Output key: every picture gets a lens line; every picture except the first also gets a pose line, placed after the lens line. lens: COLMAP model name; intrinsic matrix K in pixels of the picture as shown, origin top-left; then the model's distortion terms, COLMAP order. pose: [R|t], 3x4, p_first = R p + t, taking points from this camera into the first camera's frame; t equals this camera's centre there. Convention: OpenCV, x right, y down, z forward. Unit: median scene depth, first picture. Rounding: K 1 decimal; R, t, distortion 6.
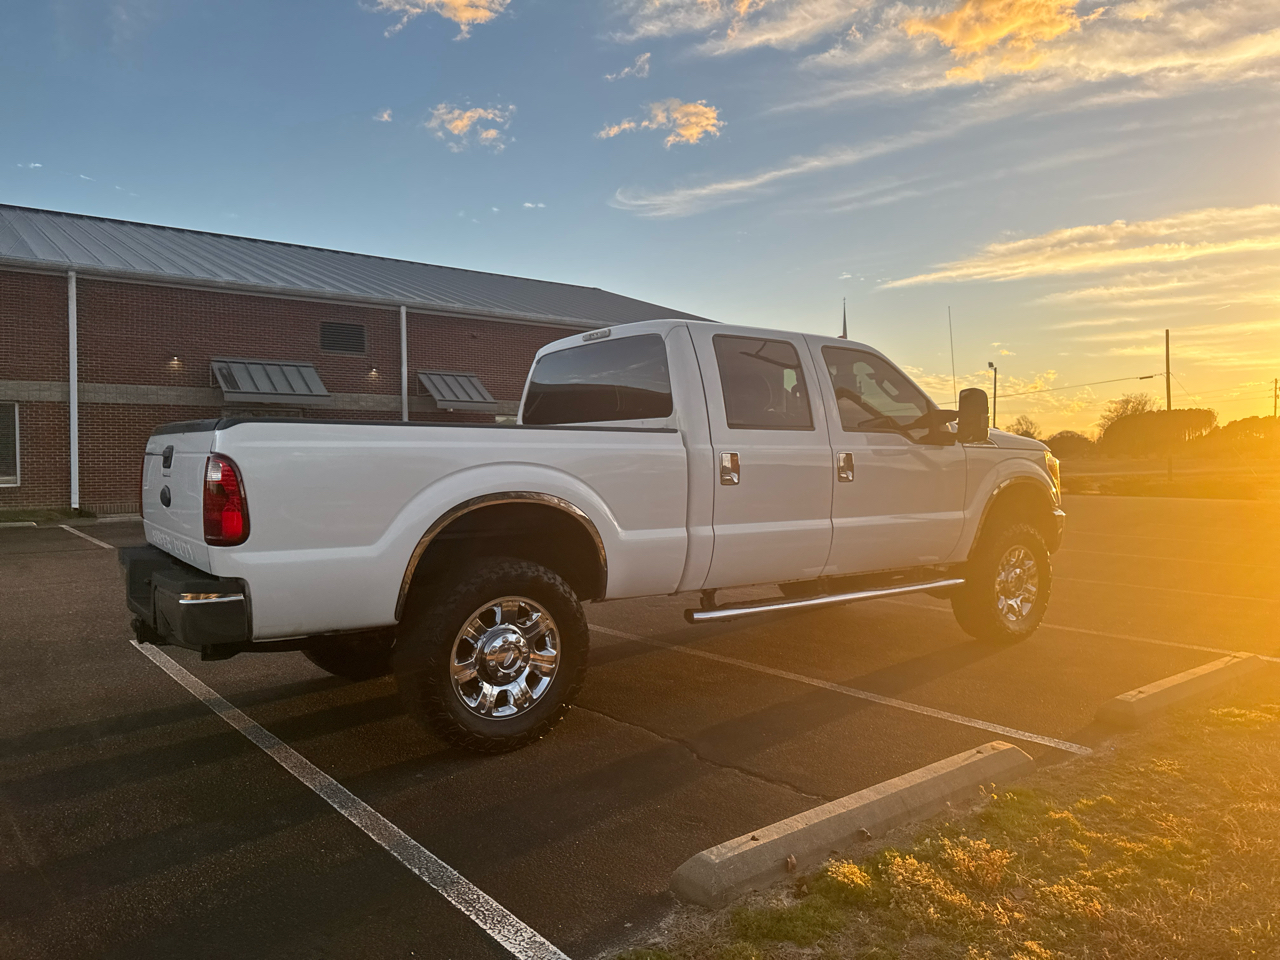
lens RADIAL K [[904.2, 0, 641.2], [0, 904.2, 485.7], [0, 0, 1]] dist [0.039889, -0.047185]
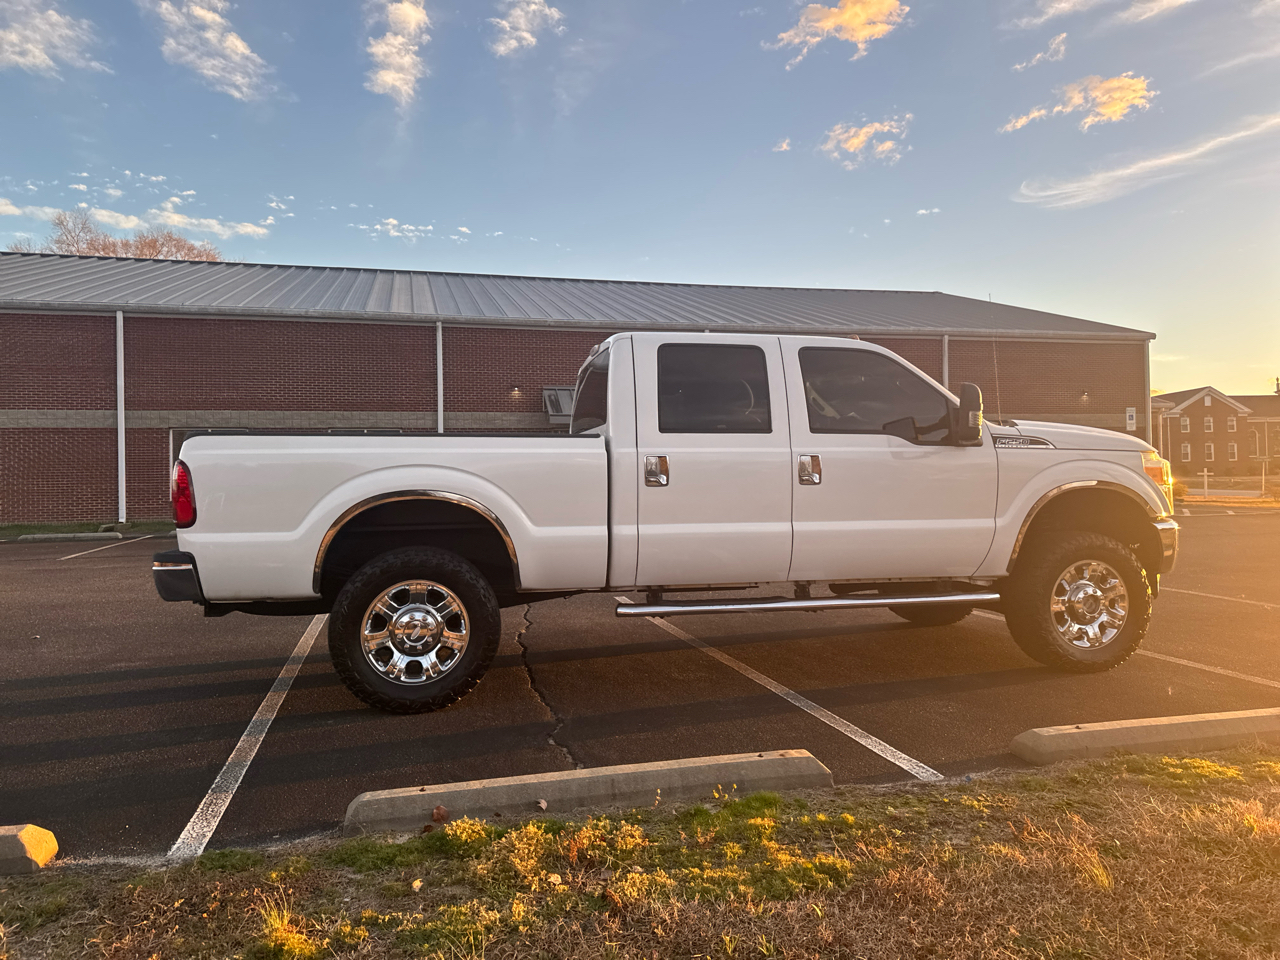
lens RADIAL K [[904.2, 0, 643.1], [0, 904.2, 472.8], [0, 0, 1]] dist [0.039889, -0.047185]
pose [[0.909479, -0.006707, -0.415697, 0.106889], [-0.006546, 0.999515, -0.030448, 0.003155], [0.415699, 0.030413, 0.908994, 0.008744]]
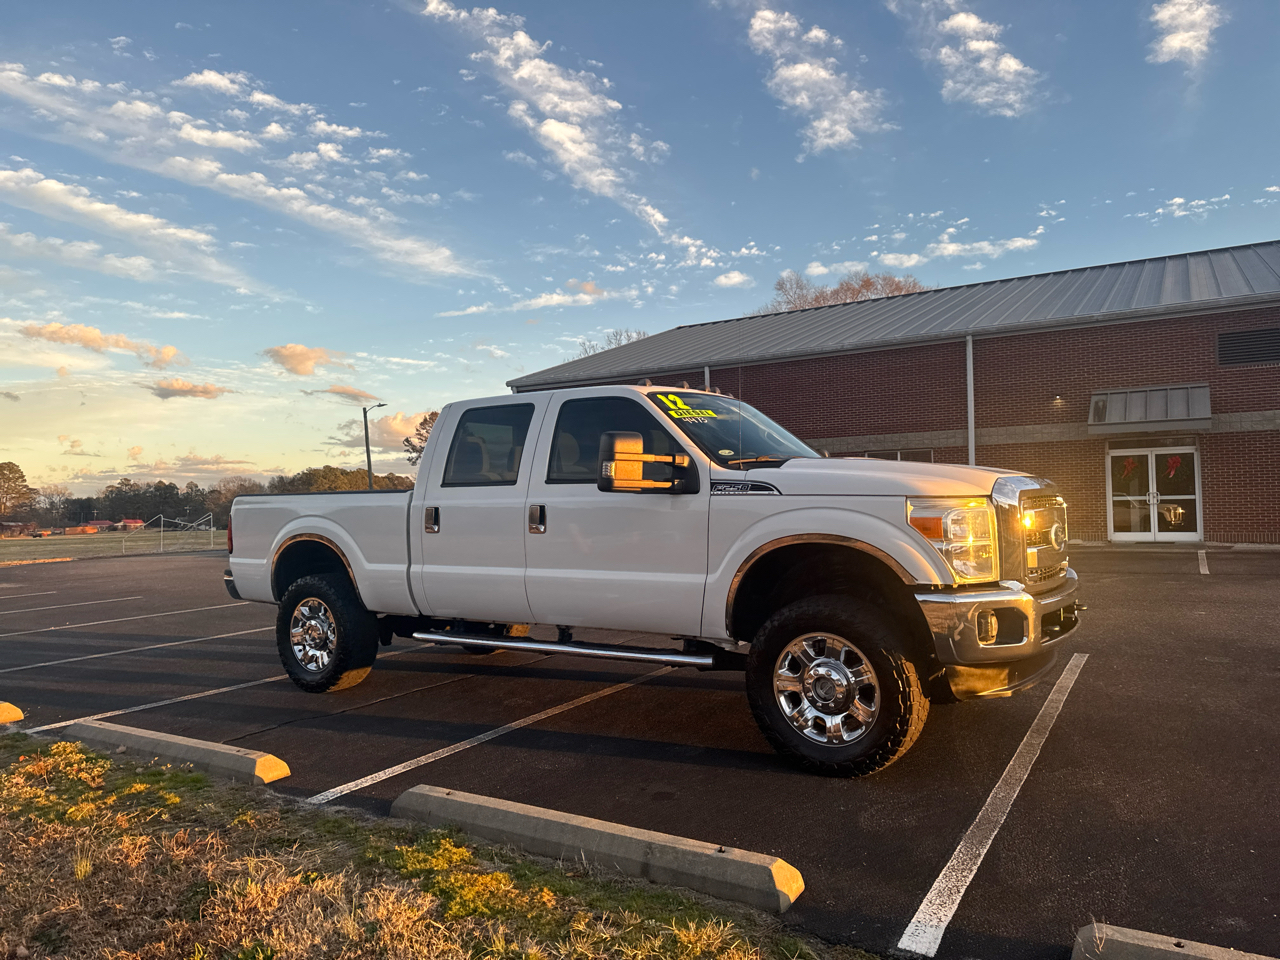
lens RADIAL K [[904.2, 0, 646.5], [0, 904.2, 484.2], [0, 0, 1]] dist [0.039889, -0.047185]
pose [[0.328700, -0.020216, -0.944218, 0.282727], [-0.008447, 0.999668, -0.024344, -0.008253], [0.944397, 0.015978, 0.328420, 0.178869]]
